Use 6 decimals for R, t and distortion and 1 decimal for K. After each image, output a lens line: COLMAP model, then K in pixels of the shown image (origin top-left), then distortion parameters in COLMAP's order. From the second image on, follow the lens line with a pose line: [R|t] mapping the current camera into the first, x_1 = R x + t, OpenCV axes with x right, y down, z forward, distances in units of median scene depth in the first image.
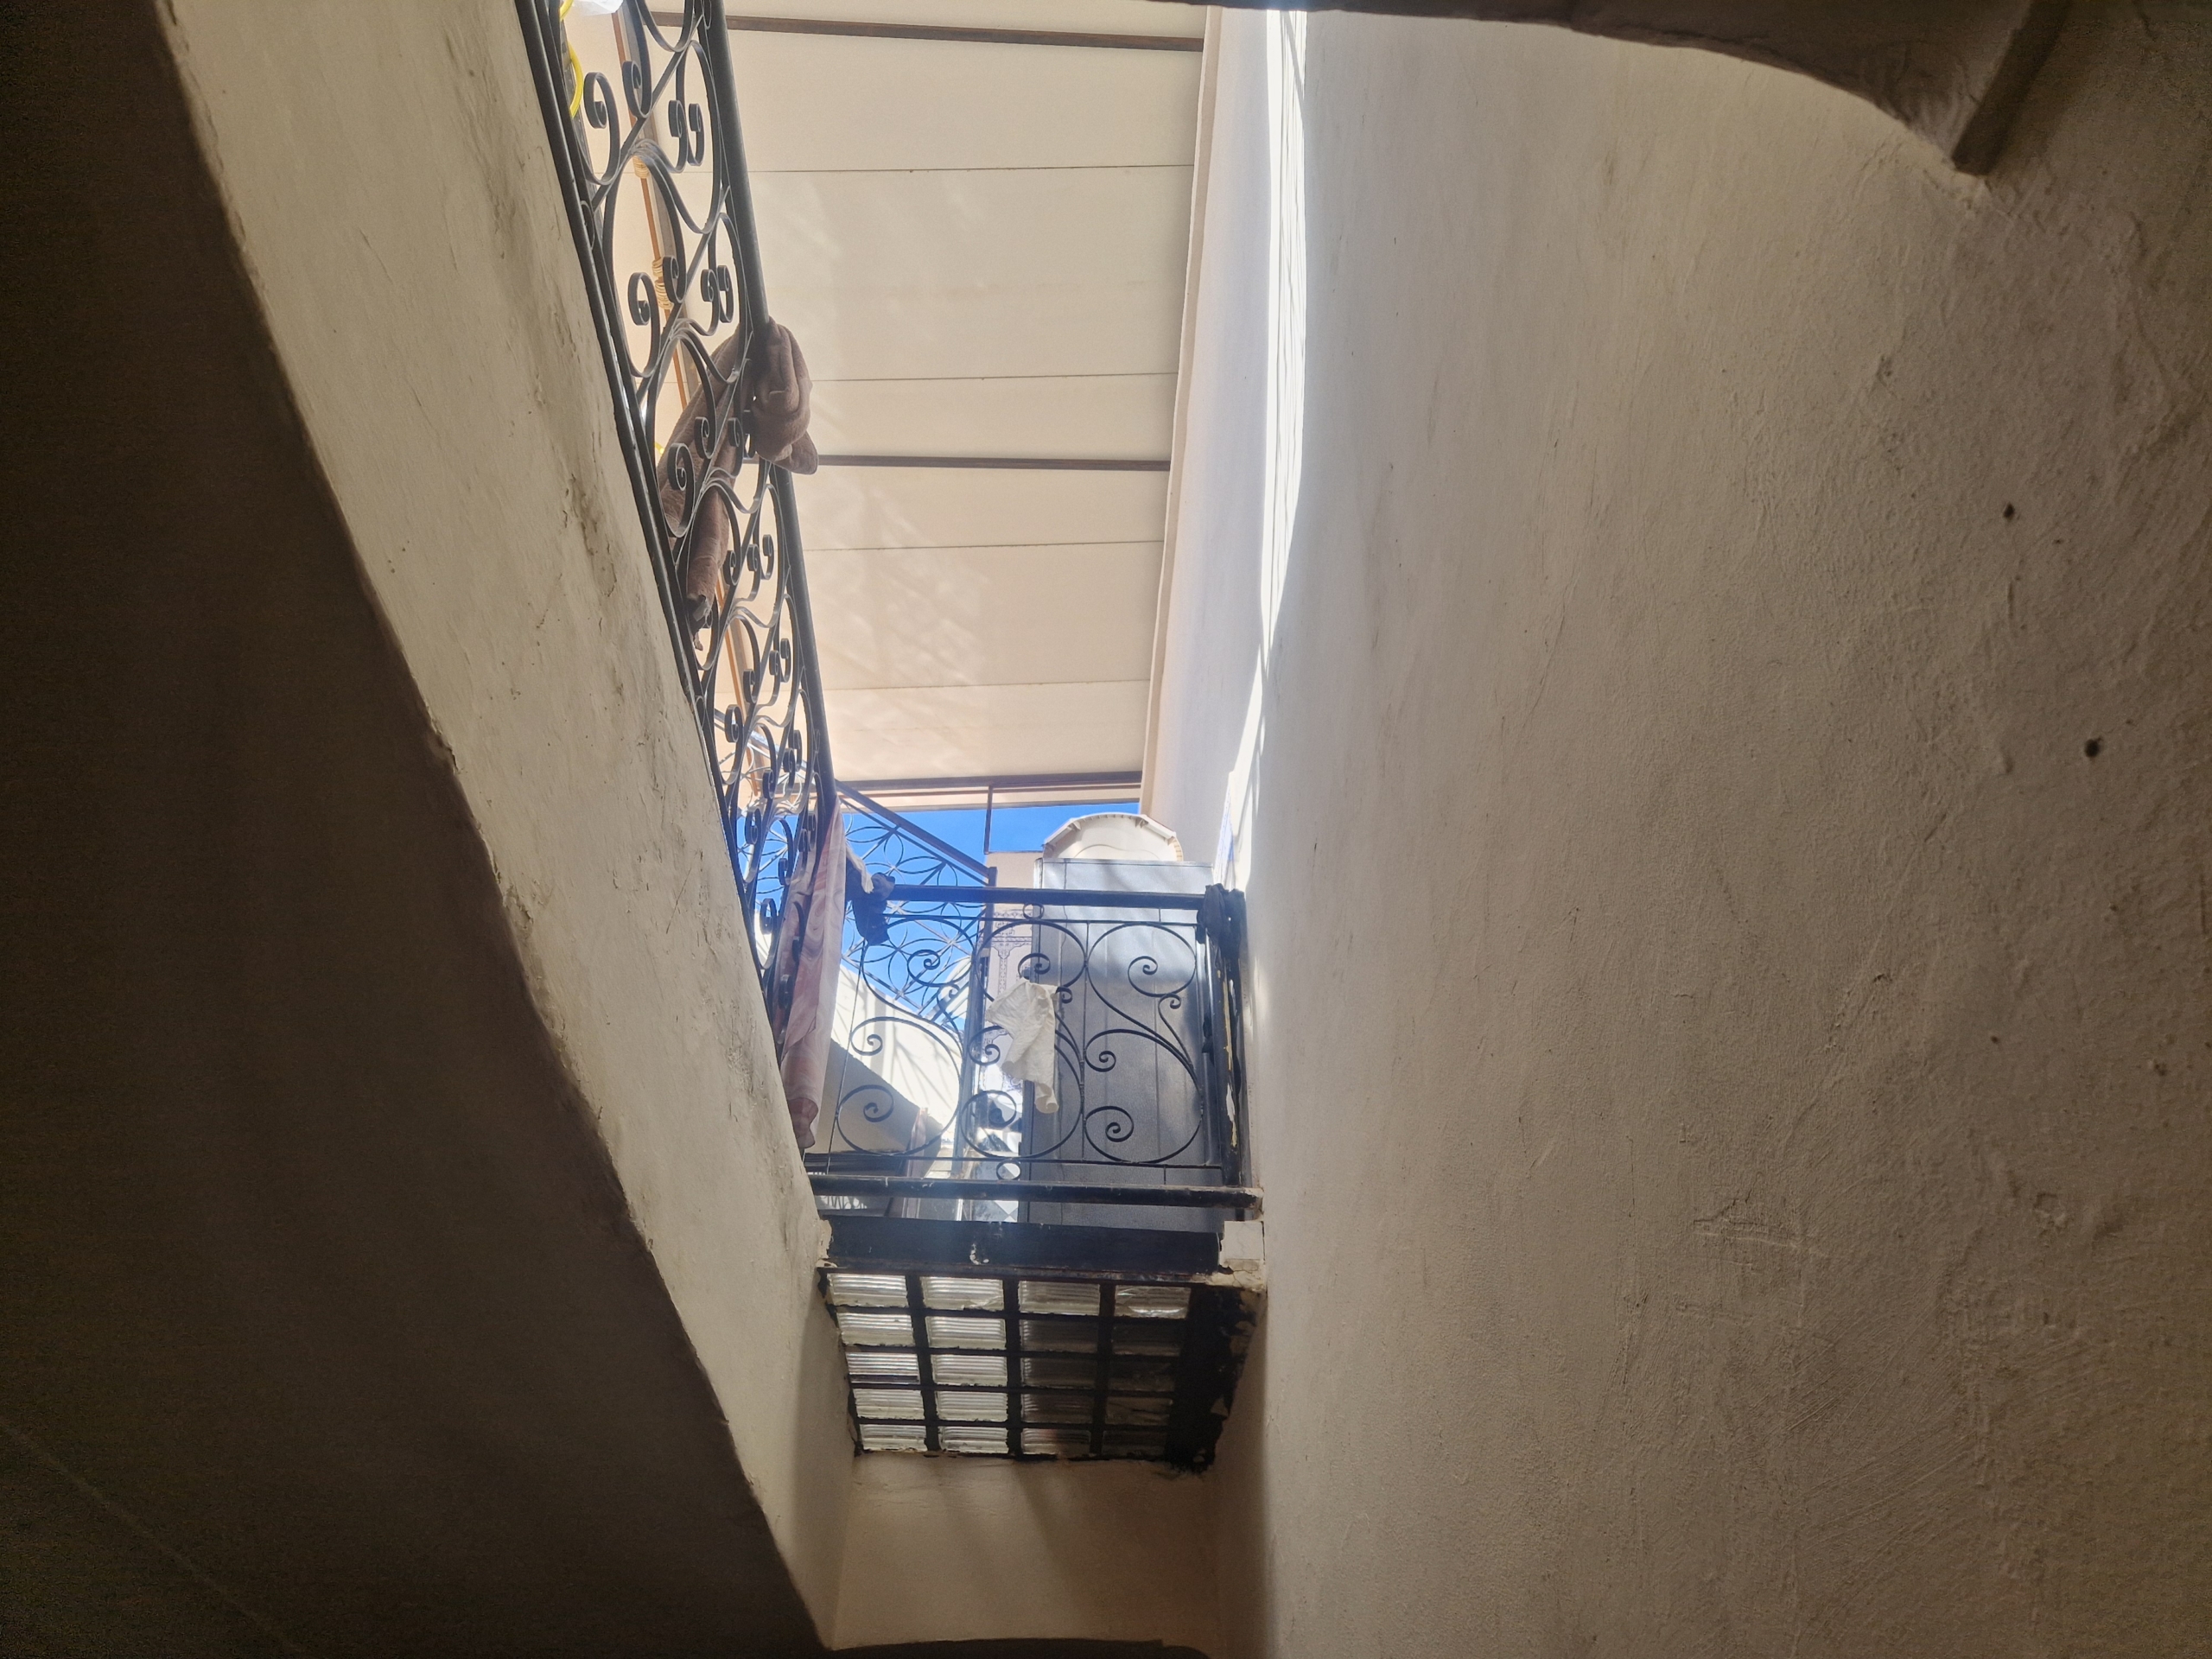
lens RADIAL K [[1456.3, 0, 1106.0], [0, 1456.3, 829.5], [0, 0, 1]] dist [0.055885, -0.038188]
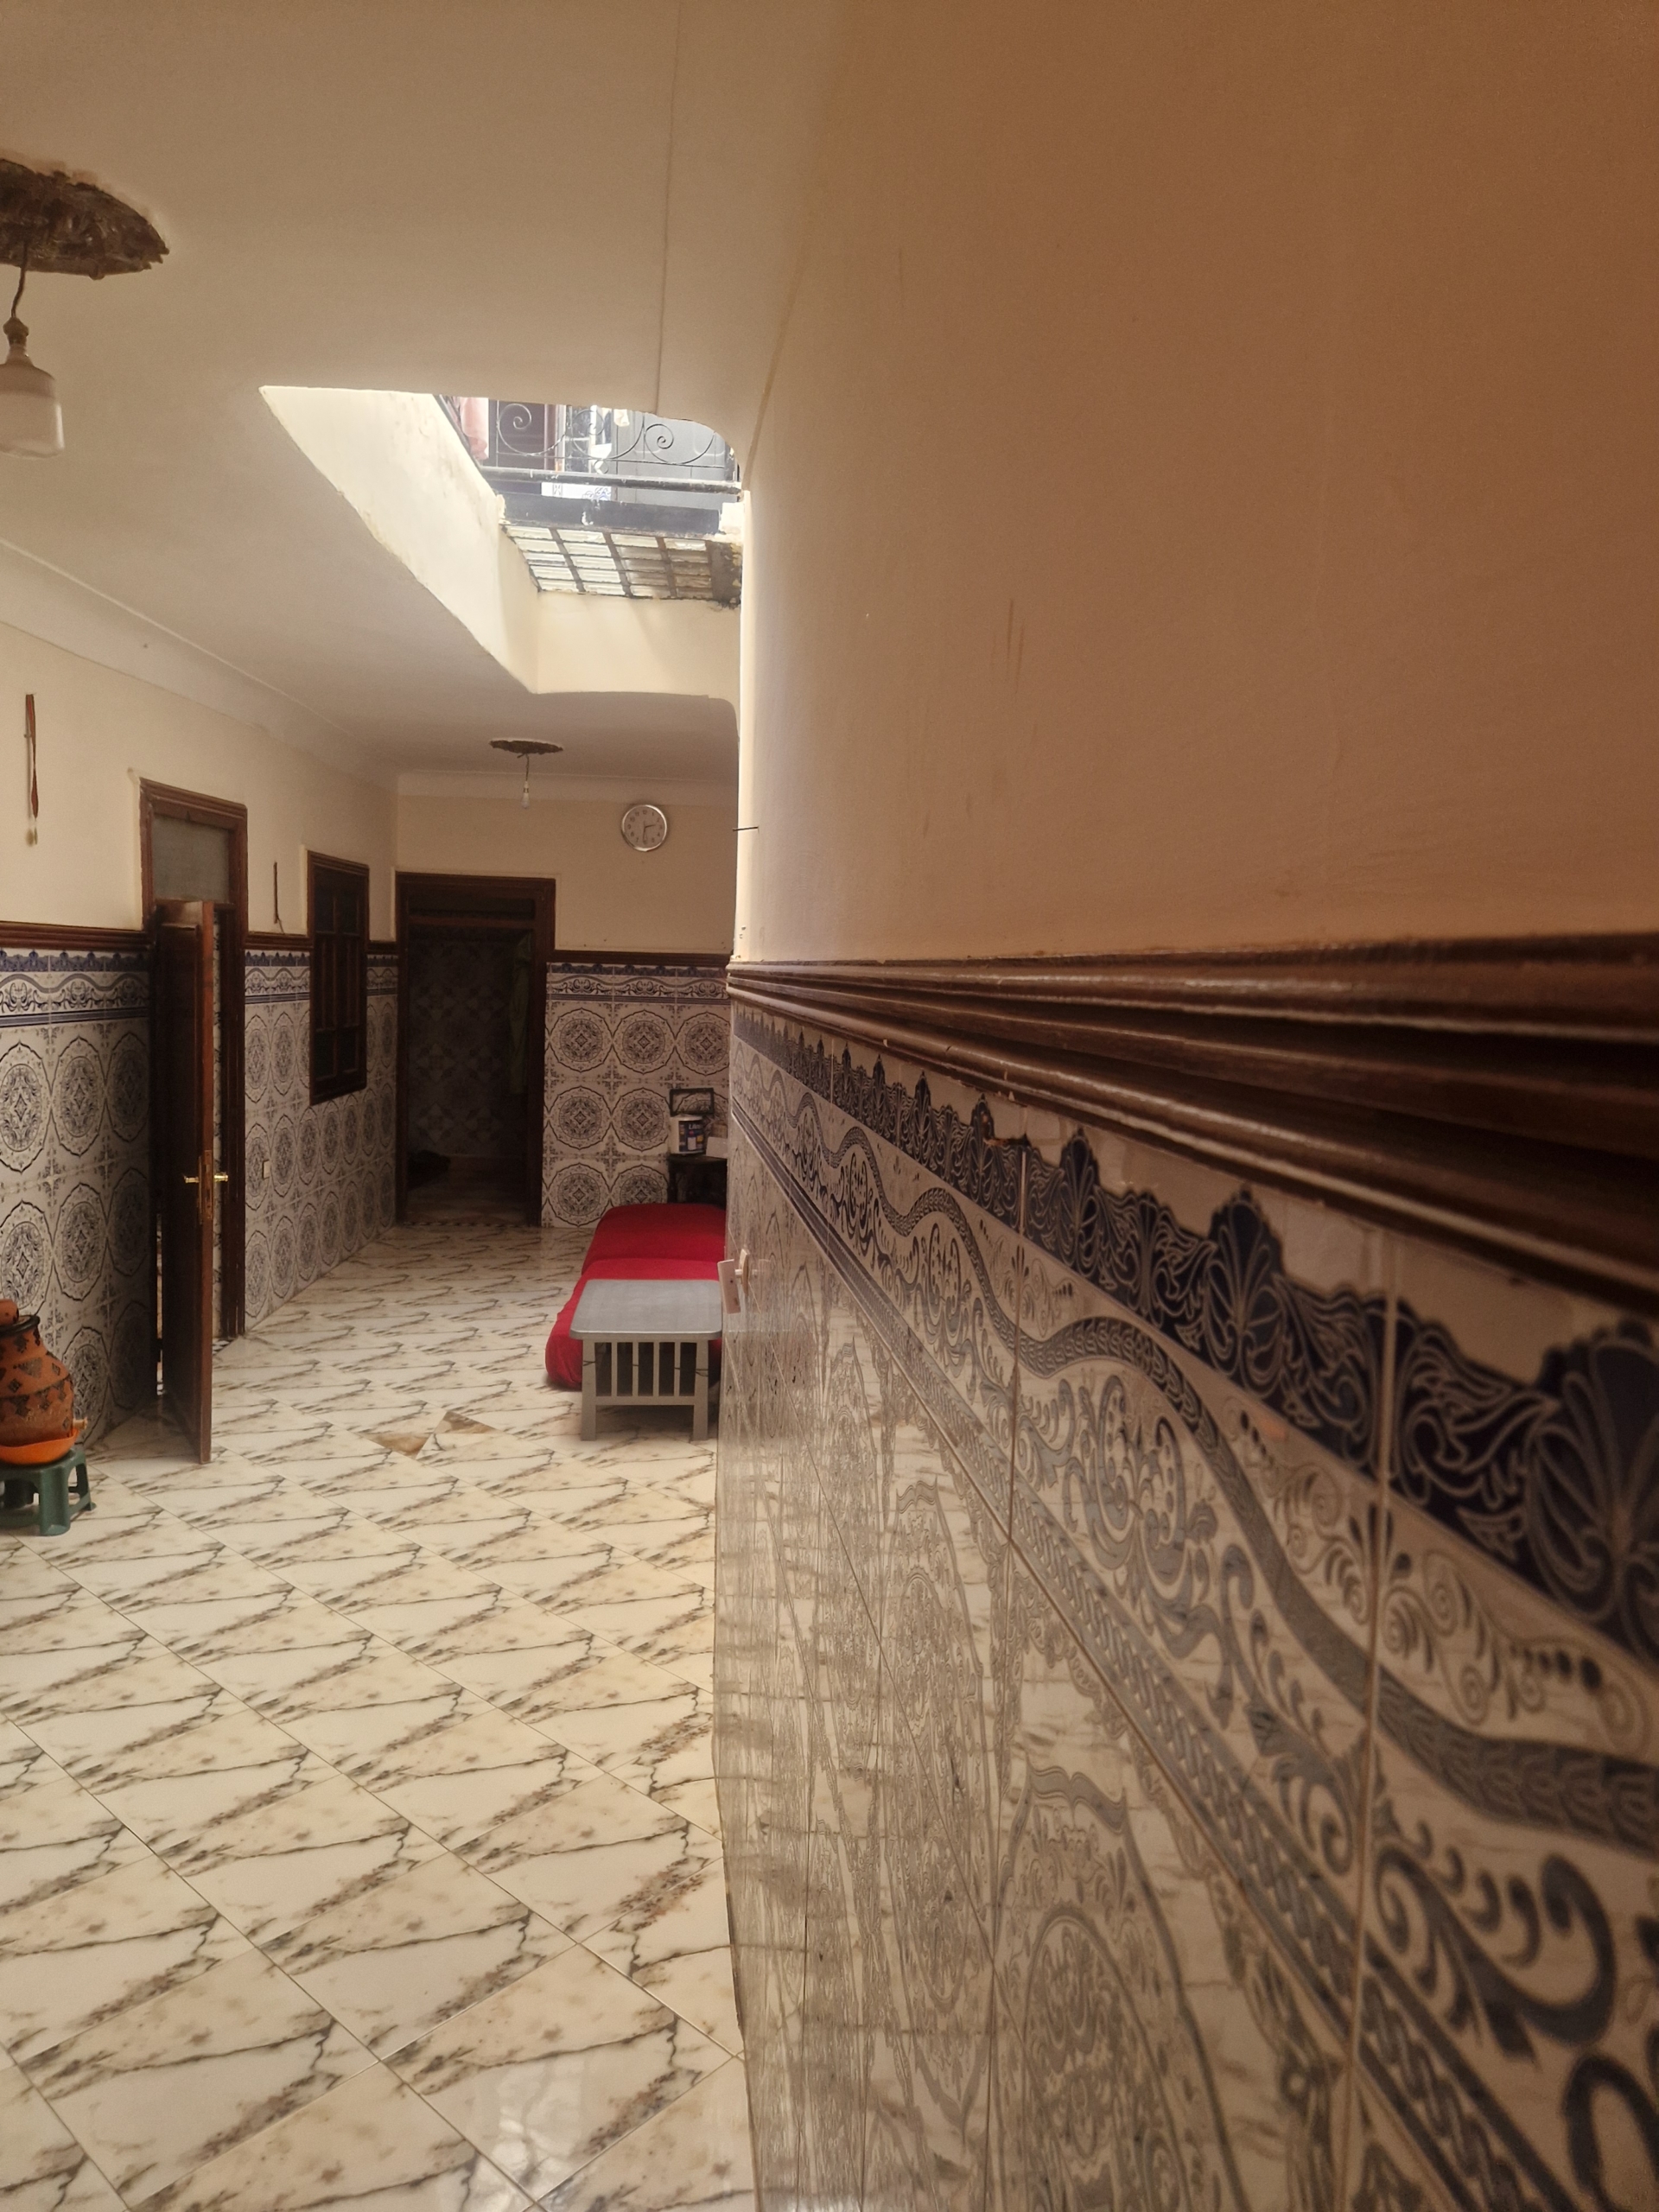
lens RADIAL K [[1456.3, 0, 829.5], [0, 1456.3, 1106.0], [0, 0, 1]] dist [0.055885, -0.038188]
pose [[0.999811, -0.007486, 0.017955, 0.153280], [-0.008352, 0.668400, 0.743755, -0.510270], [-0.017569, -0.743765, 0.668211, -0.674639]]
